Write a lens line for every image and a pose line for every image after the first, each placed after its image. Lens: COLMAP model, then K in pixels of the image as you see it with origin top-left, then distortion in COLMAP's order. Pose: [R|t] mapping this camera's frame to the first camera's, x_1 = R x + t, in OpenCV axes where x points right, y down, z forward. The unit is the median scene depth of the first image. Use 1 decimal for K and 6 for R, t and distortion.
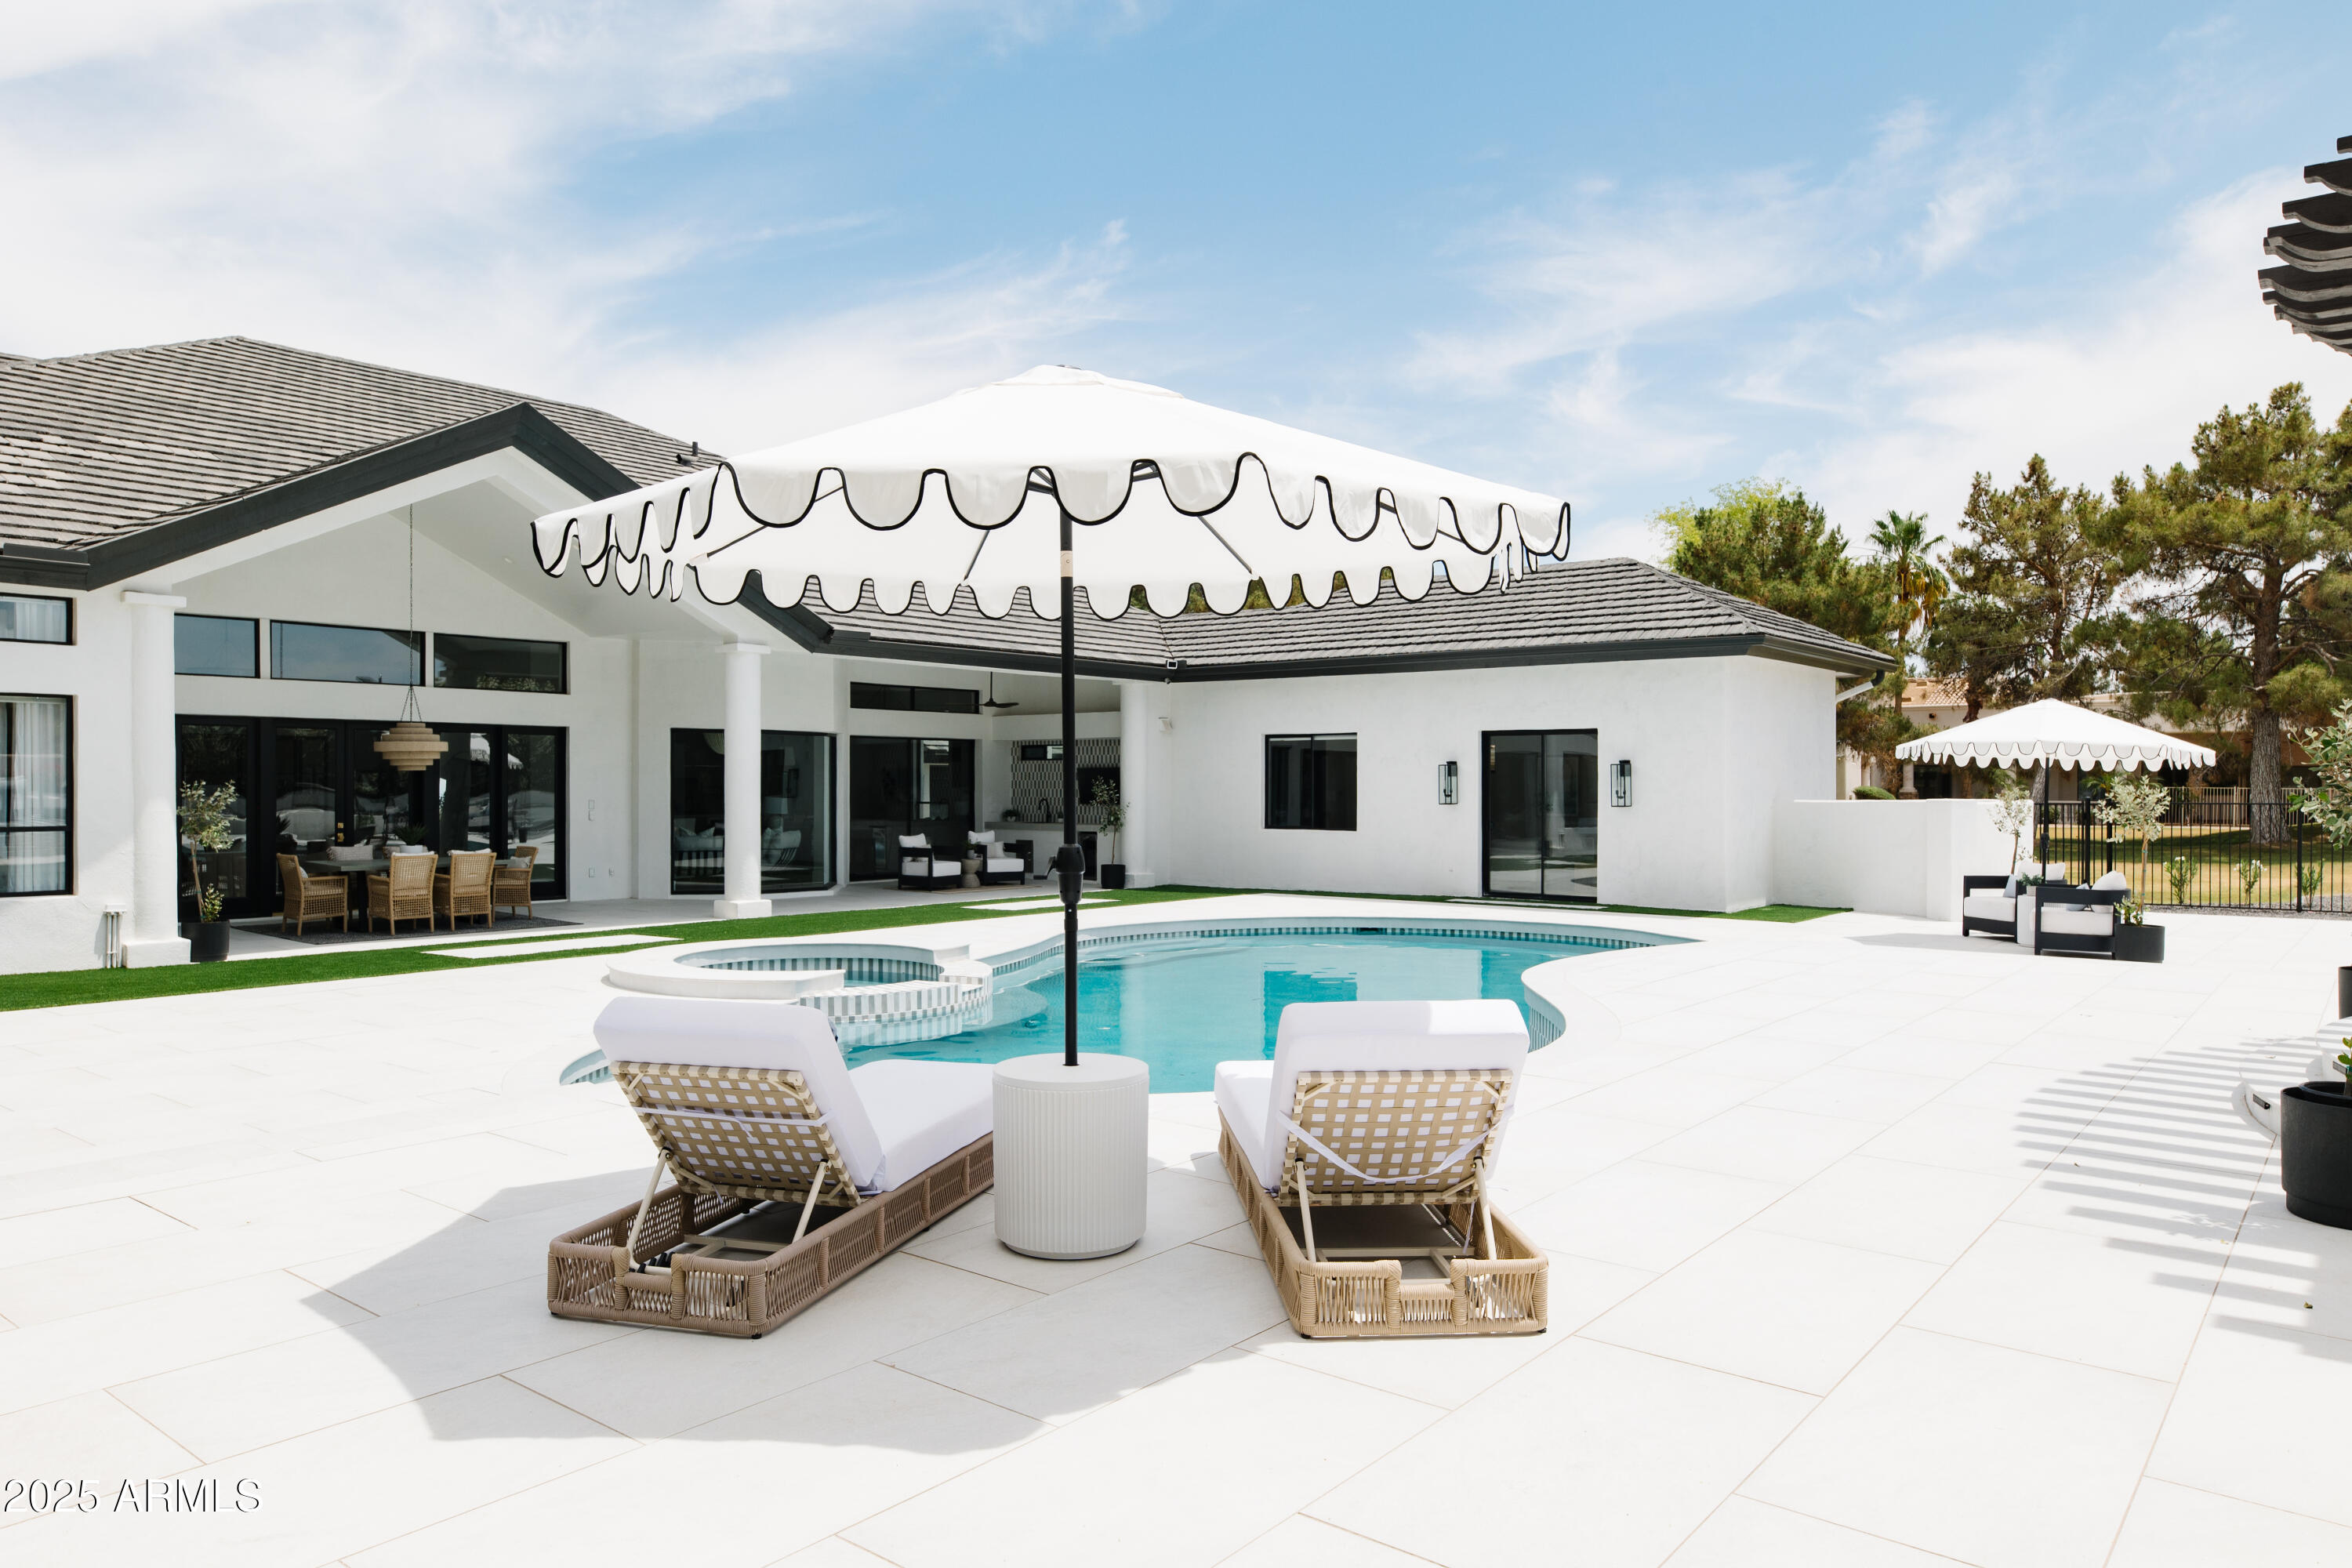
lens RADIAL K [[1556.8, 0, 1152.1], [0, 1556.8, 793.9], [0, 0, 1]] dist [0.006760, -0.004294]
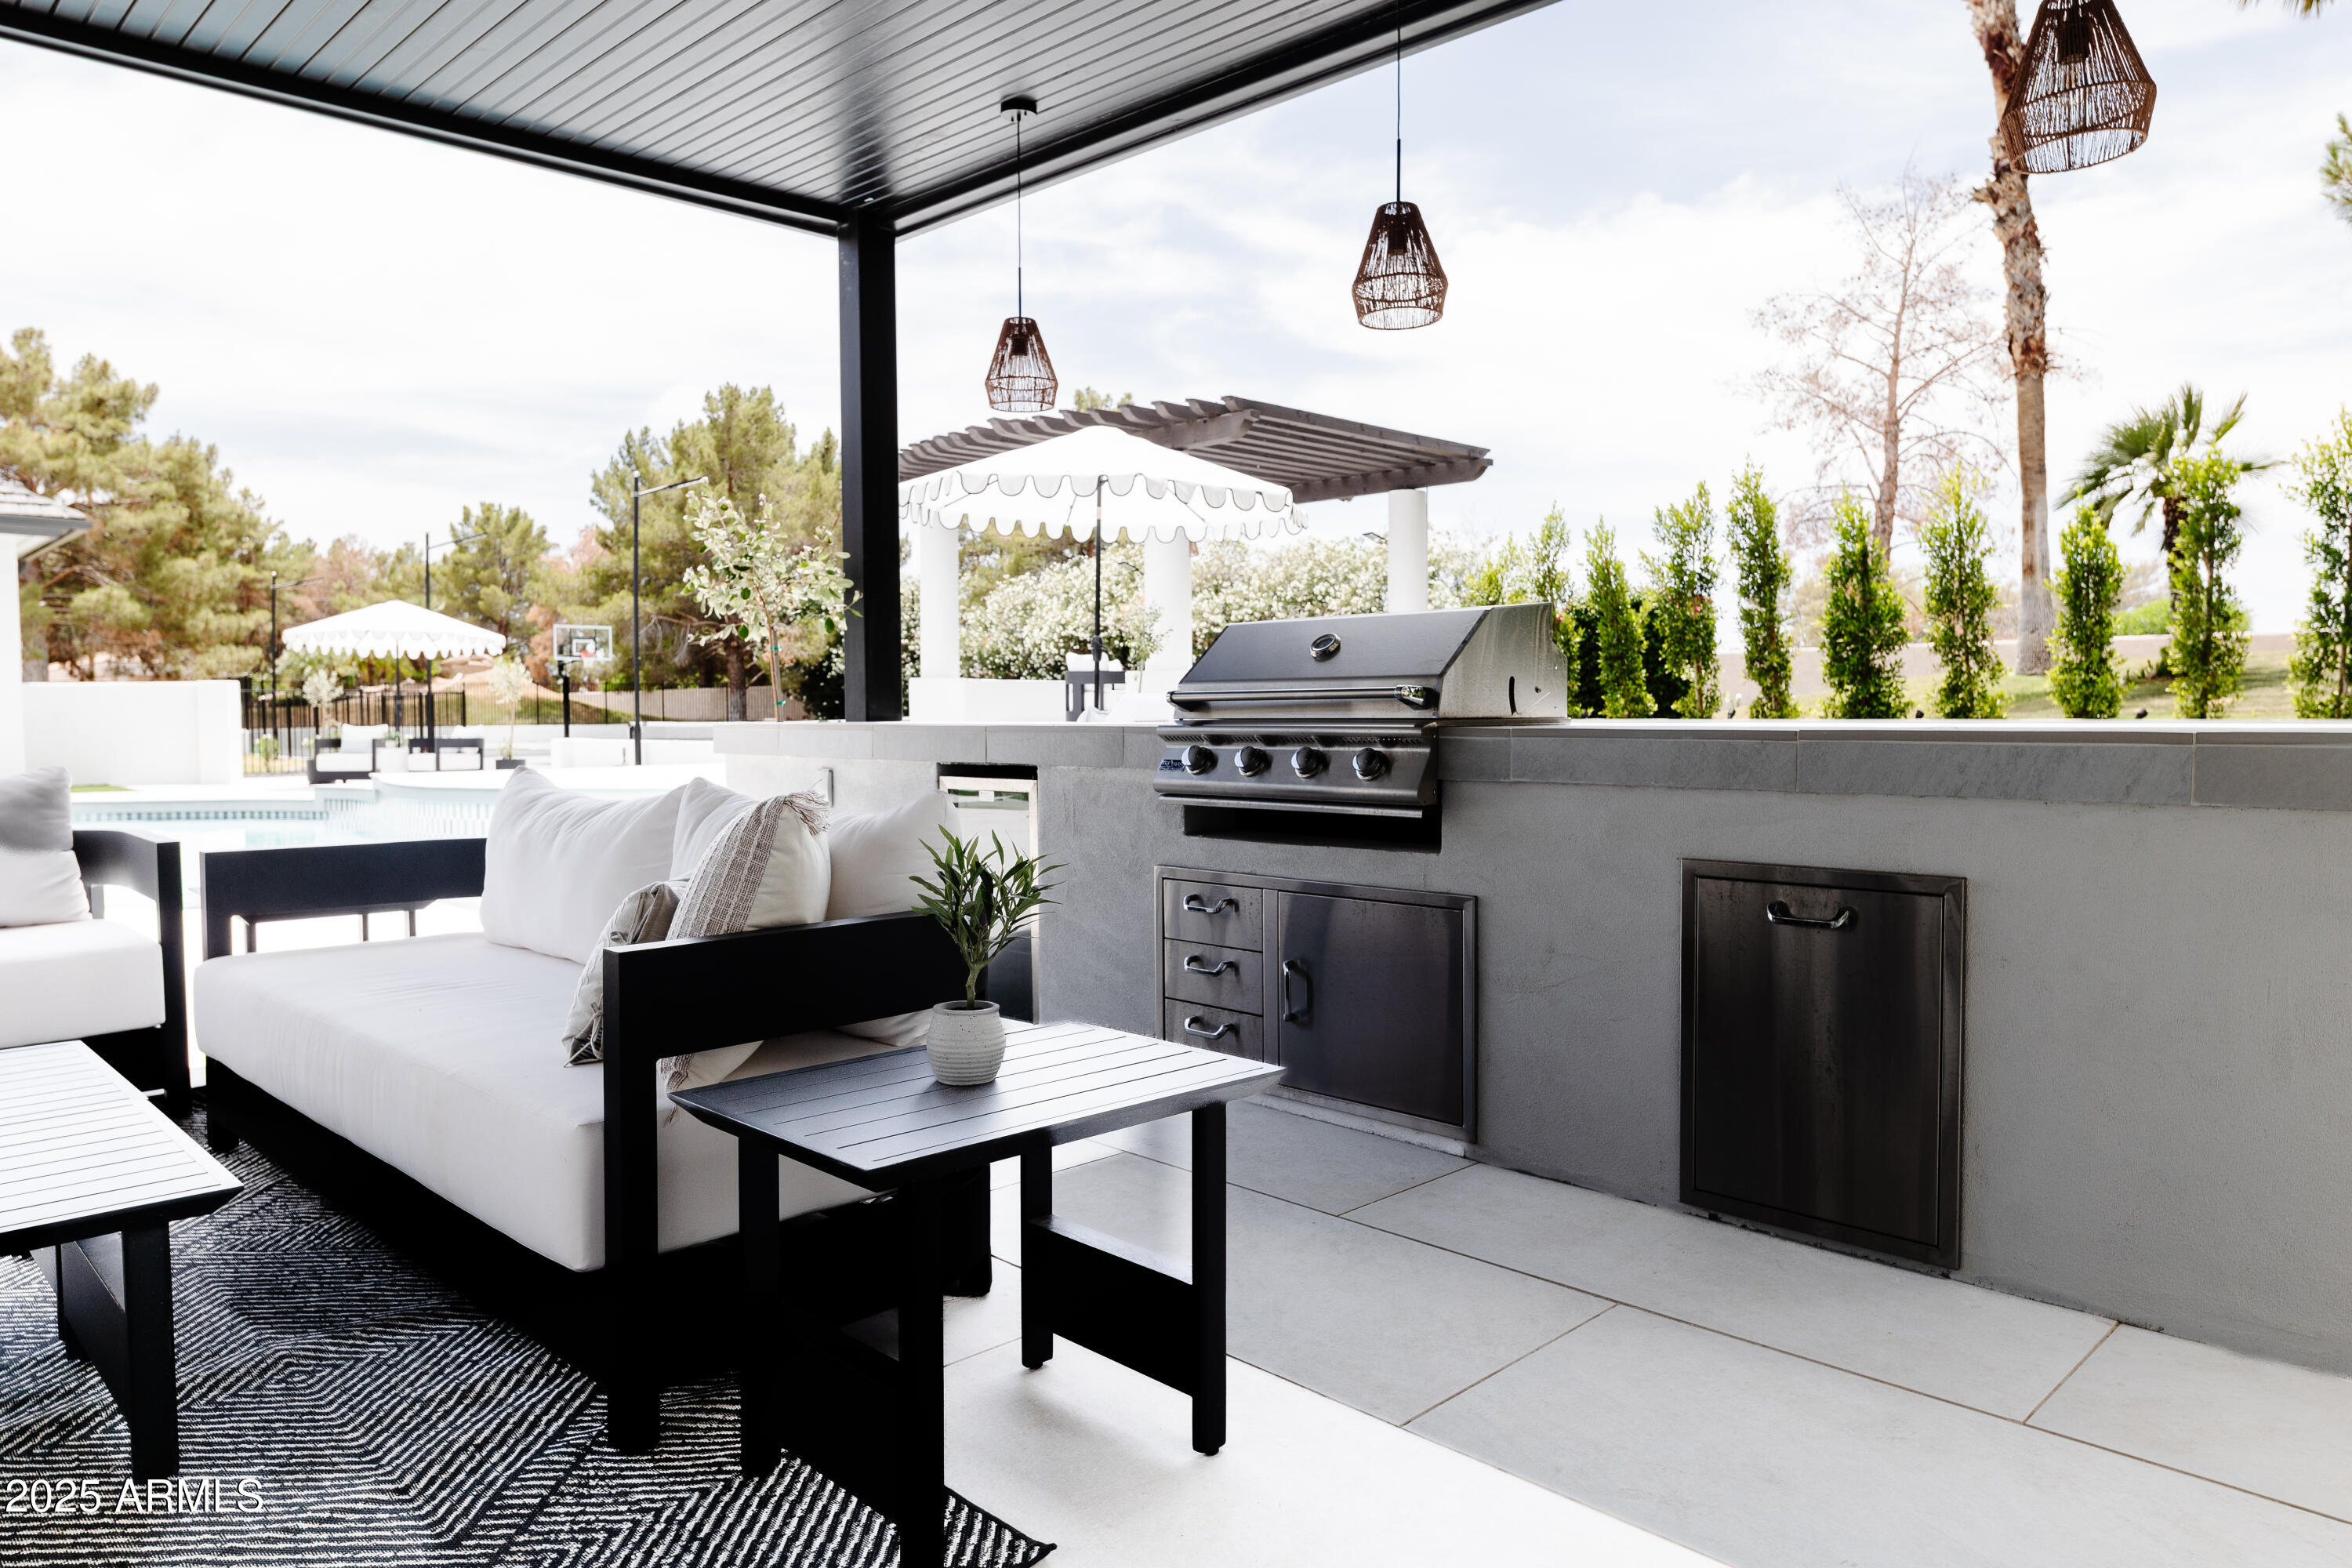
lens RADIAL K [[1526.3, 0, 1156.4], [0, 1526.3, 765.2], [0, 0, 1]] dist [0.009025, 0.005840]
pose [[0.136516, -0.037847, 0.989915, -0.405924], [0.013241, 0.999250, 0.036378, 0.026001], [-0.990549, 0.008142, 0.136915, 0.113007]]
